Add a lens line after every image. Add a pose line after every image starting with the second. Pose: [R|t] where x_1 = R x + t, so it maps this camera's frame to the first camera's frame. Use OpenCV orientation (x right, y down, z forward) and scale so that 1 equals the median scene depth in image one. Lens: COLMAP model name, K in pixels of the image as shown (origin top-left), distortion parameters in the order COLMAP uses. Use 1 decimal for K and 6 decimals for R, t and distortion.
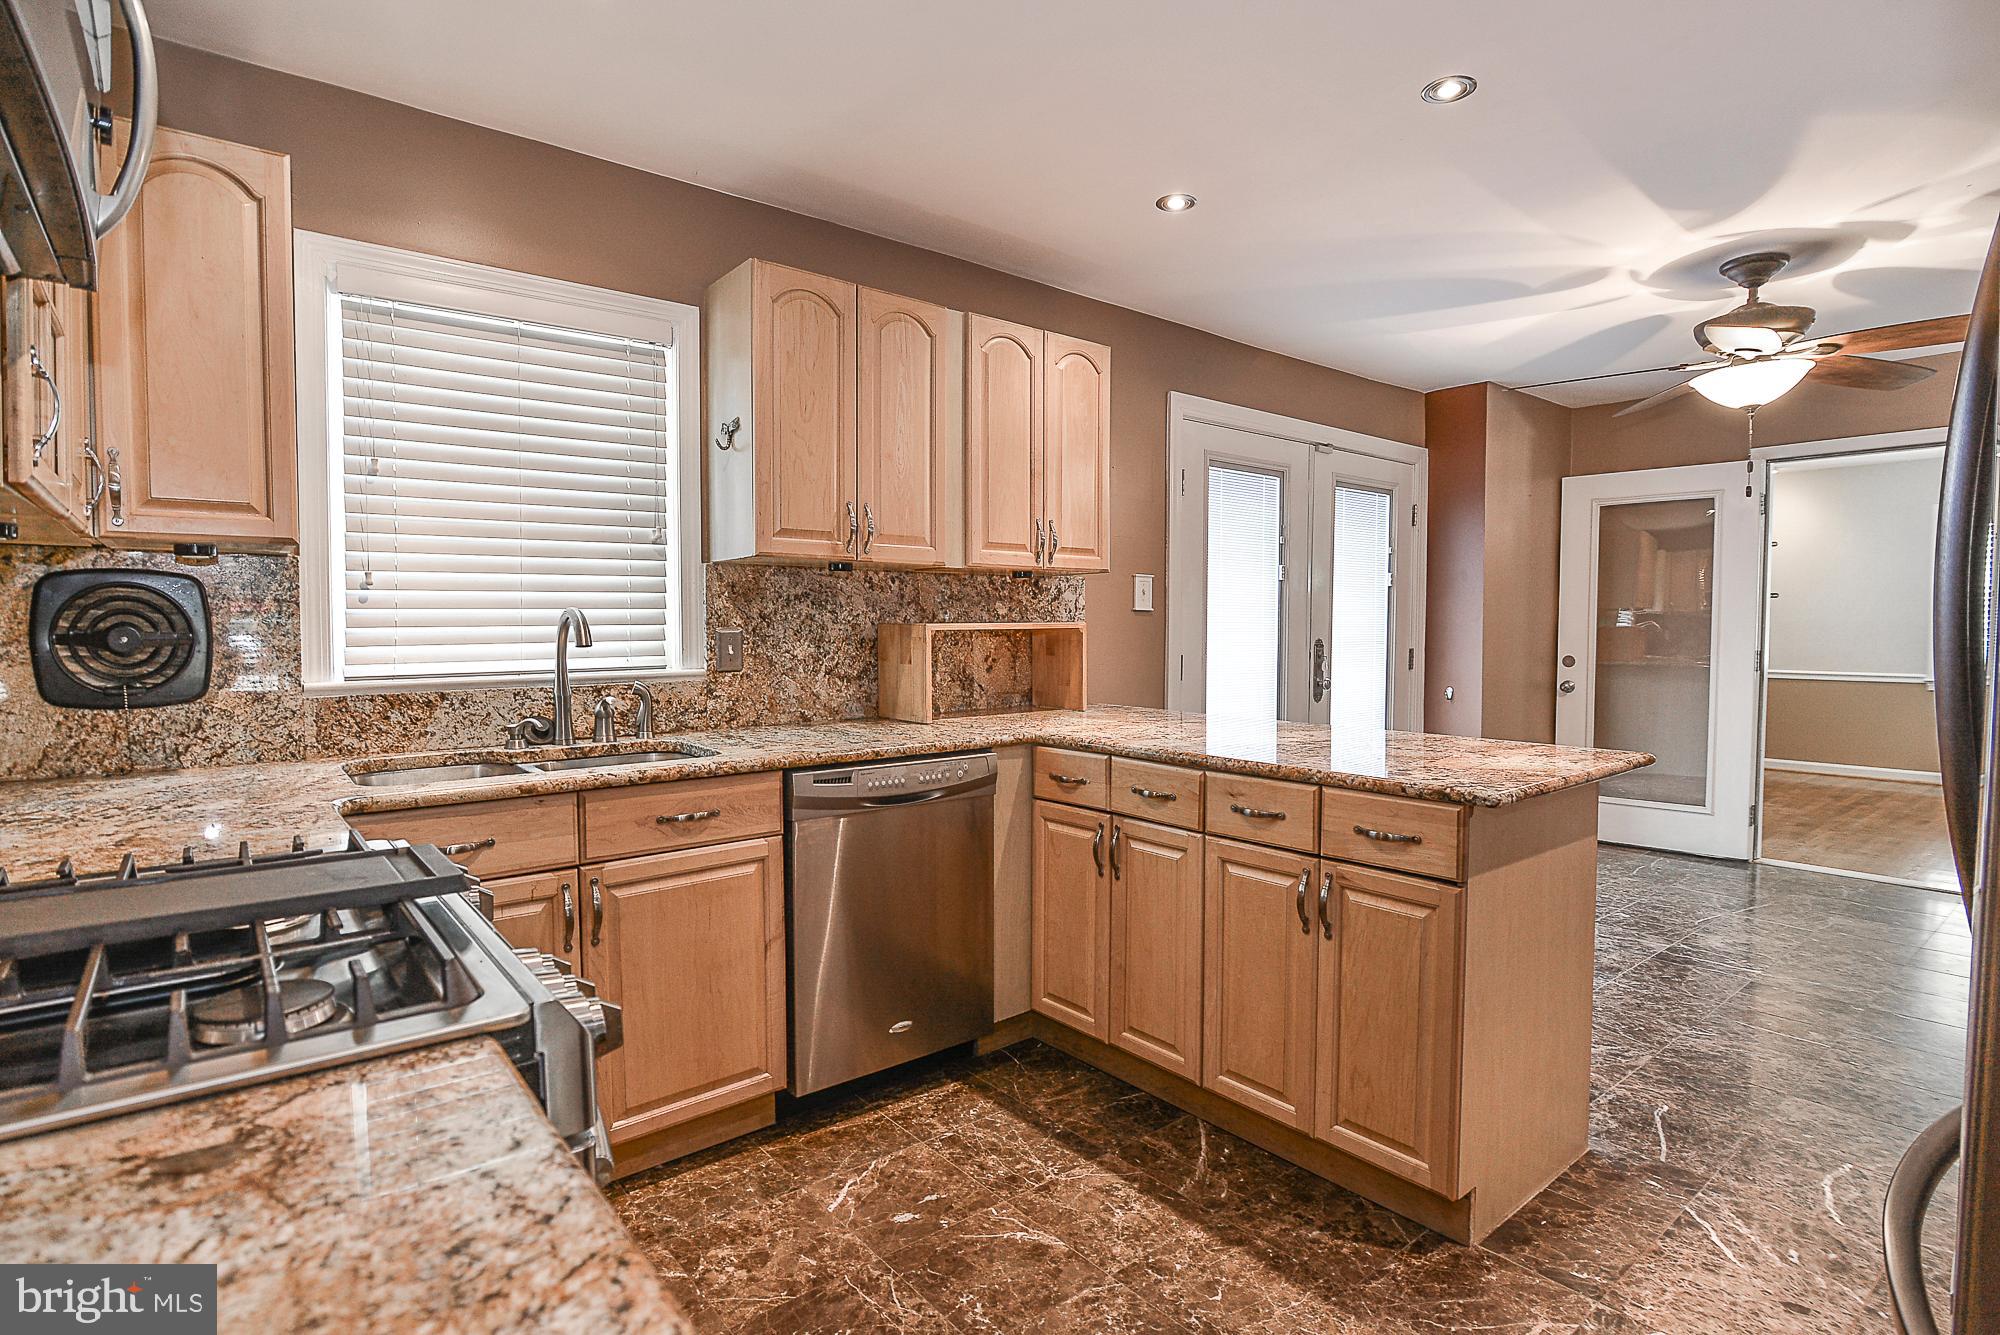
lens RADIAL K [[999.4, 0, 999.3], [0, 999.4, 673.4], [0, 0, 1]] dist [-0.017326, -0.001070]
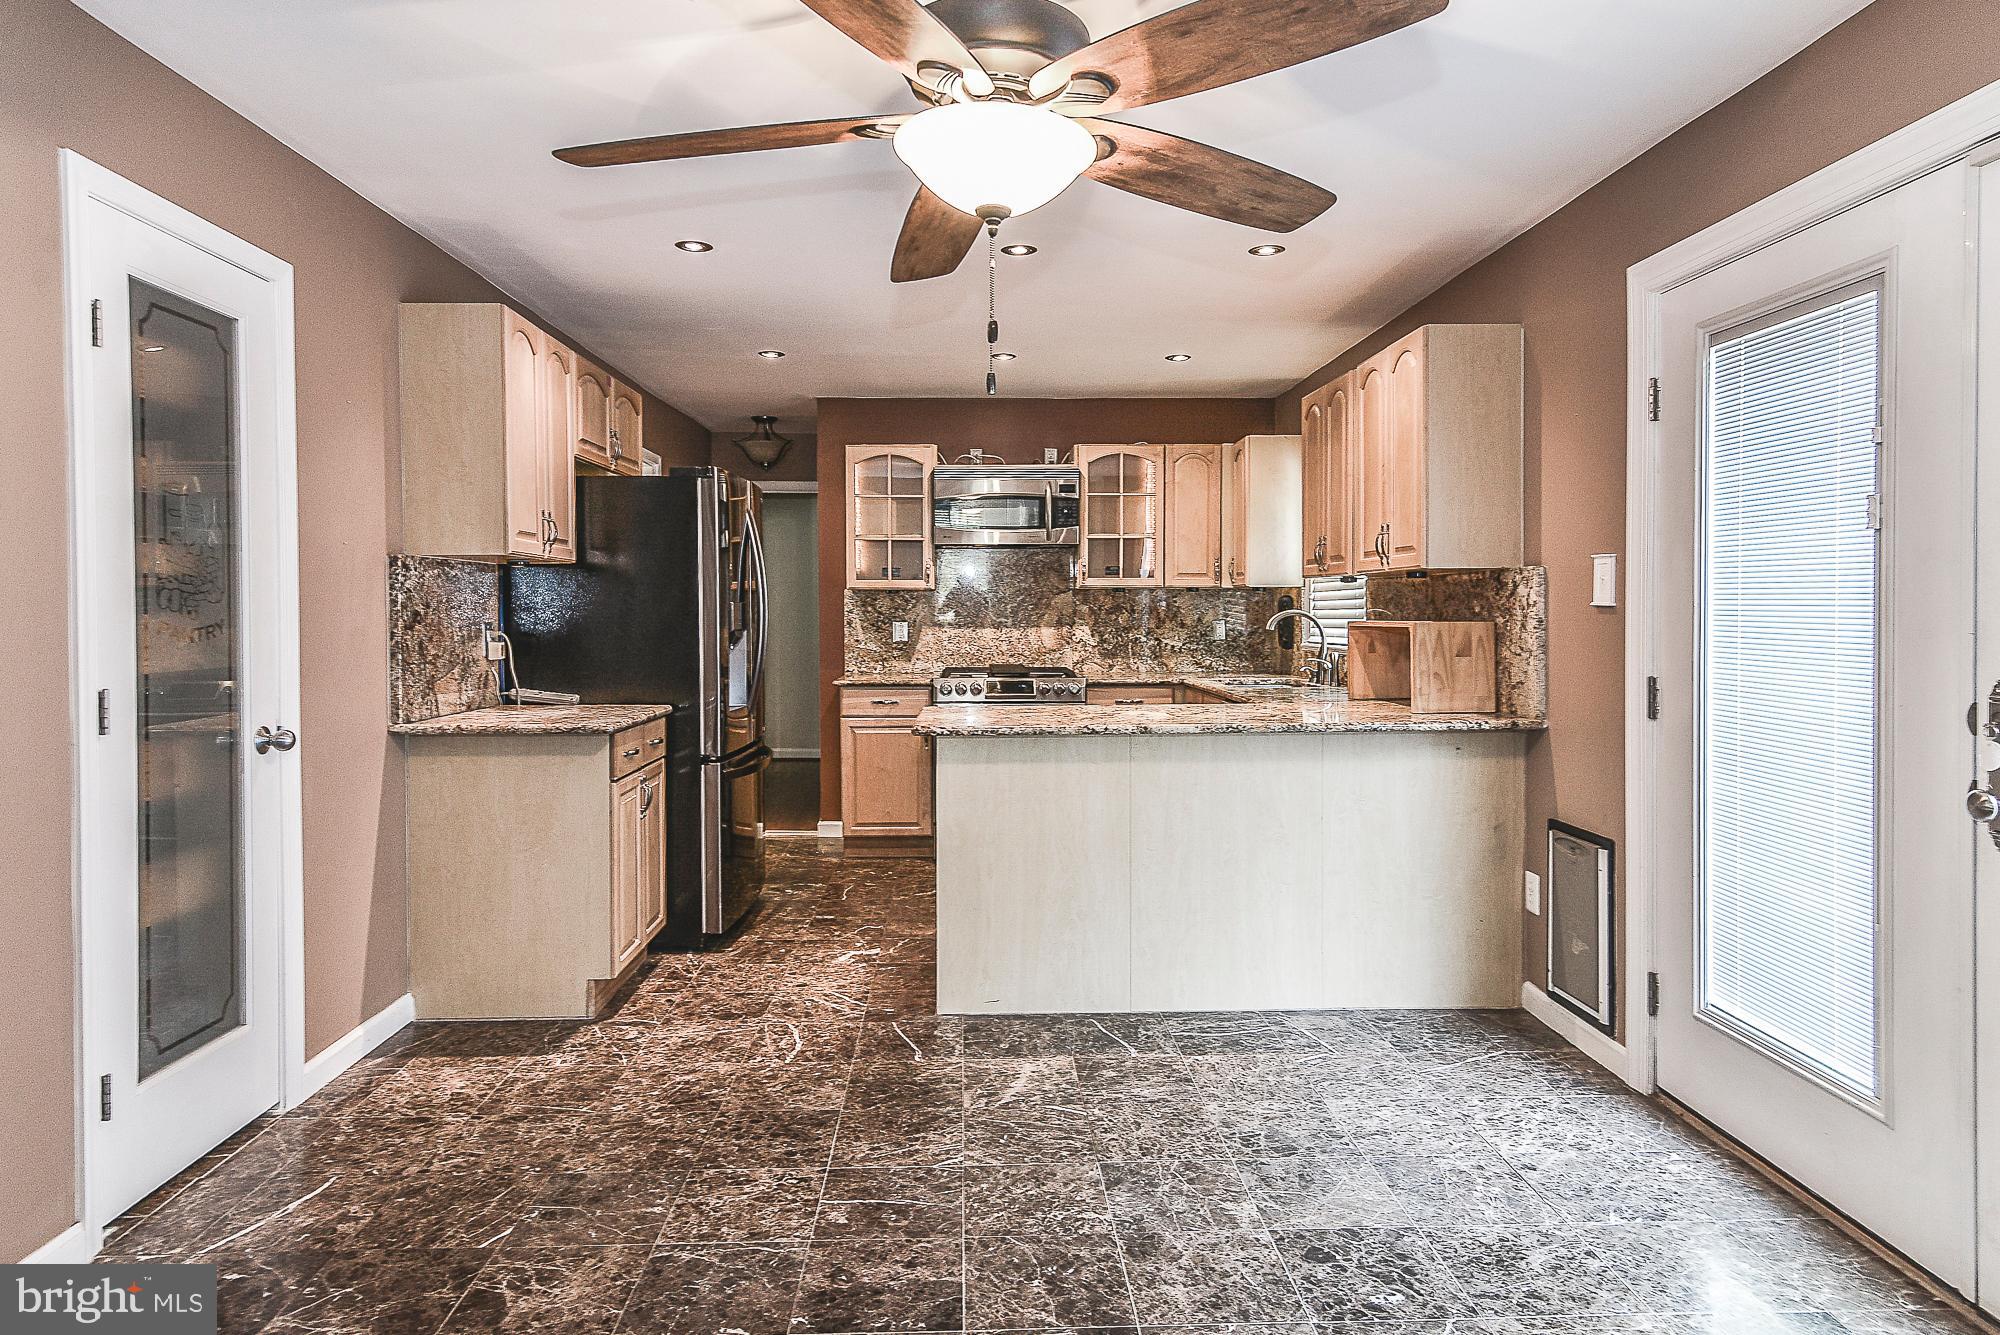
lens RADIAL K [[1196.3, 0, 998.6], [0, 1196.3, 649.7], [0, 0, 1]] dist [-0.014910, 0.005164]
pose [[-0.609066, 0.029522, -0.792570, 1.568696], [-0.032086, 0.997572, 0.061815, -0.104708], [0.792470, 0.063080, -0.606640, 1.743153]]
